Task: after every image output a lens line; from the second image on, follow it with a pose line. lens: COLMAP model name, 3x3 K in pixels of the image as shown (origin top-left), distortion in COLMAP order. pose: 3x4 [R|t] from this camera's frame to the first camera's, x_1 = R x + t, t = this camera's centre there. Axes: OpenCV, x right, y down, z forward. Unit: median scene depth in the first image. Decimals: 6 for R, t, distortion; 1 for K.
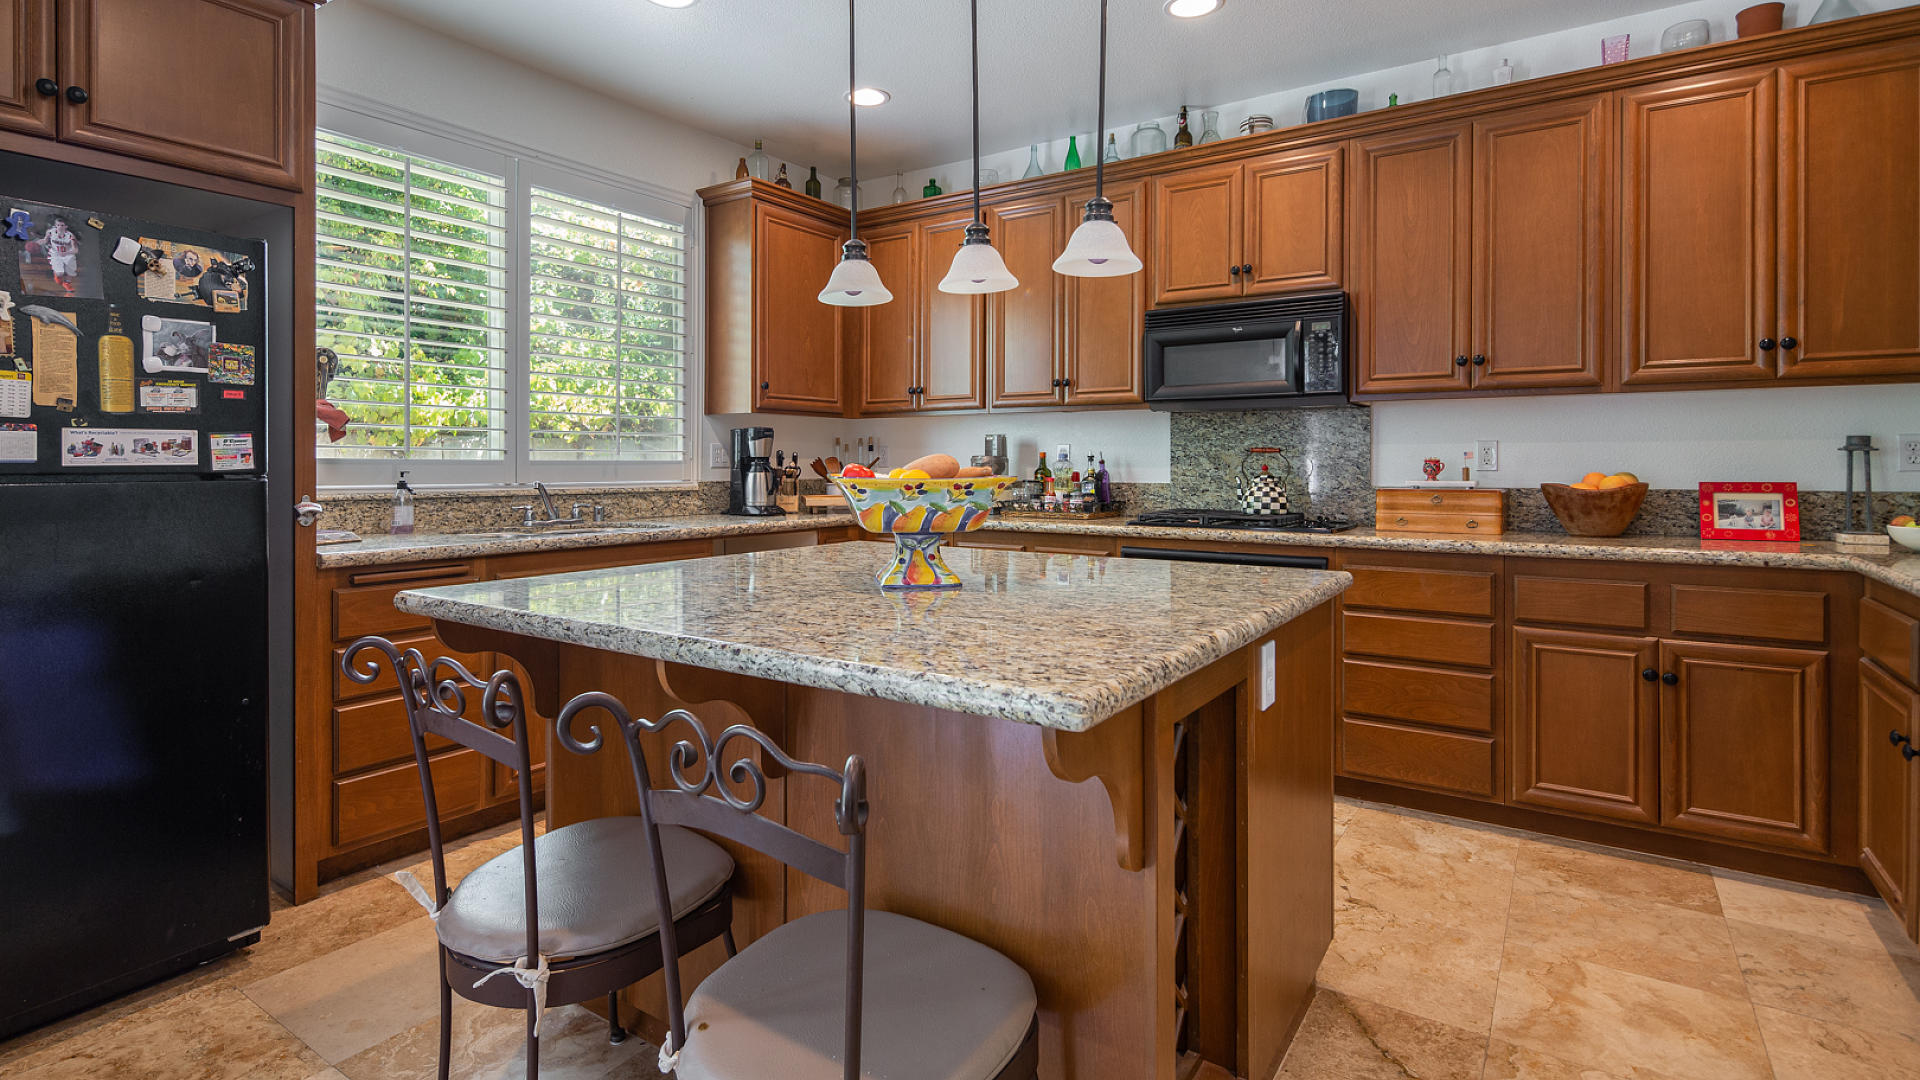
lens RADIAL K [[941.5, 0, 946.4], [0, 941.5, 473.6], [0, 0, 1]] dist [-0.014095, -0.000104]
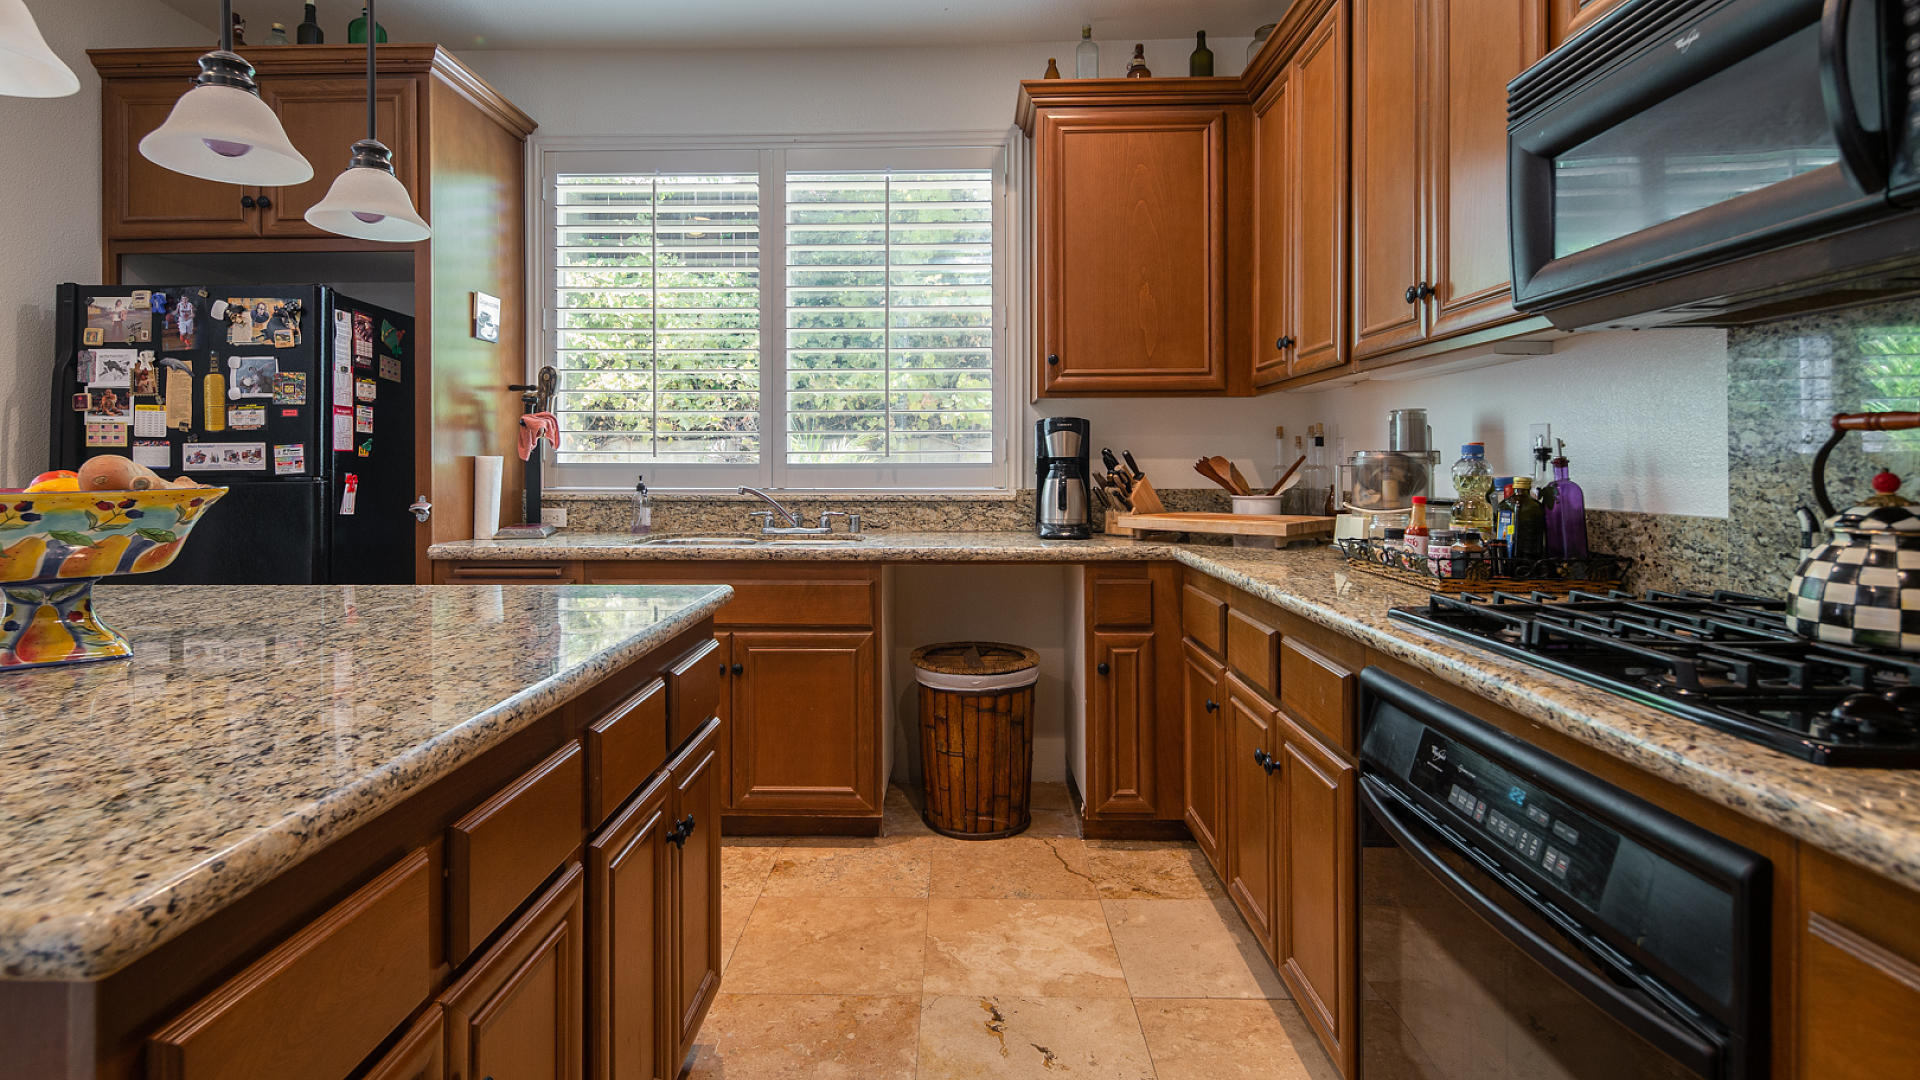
lens RADIAL K [[941.5, 0, 946.4], [0, 941.5, 473.6], [0, 0, 1]] dist [-0.014095, -0.000104]
pose [[0.535365, 0.005600, -0.844602, 0.751121], [-0.006506, 0.999976, 0.002506, -0.012855], [0.844596, 0.004153, 0.535389, 1.069976]]
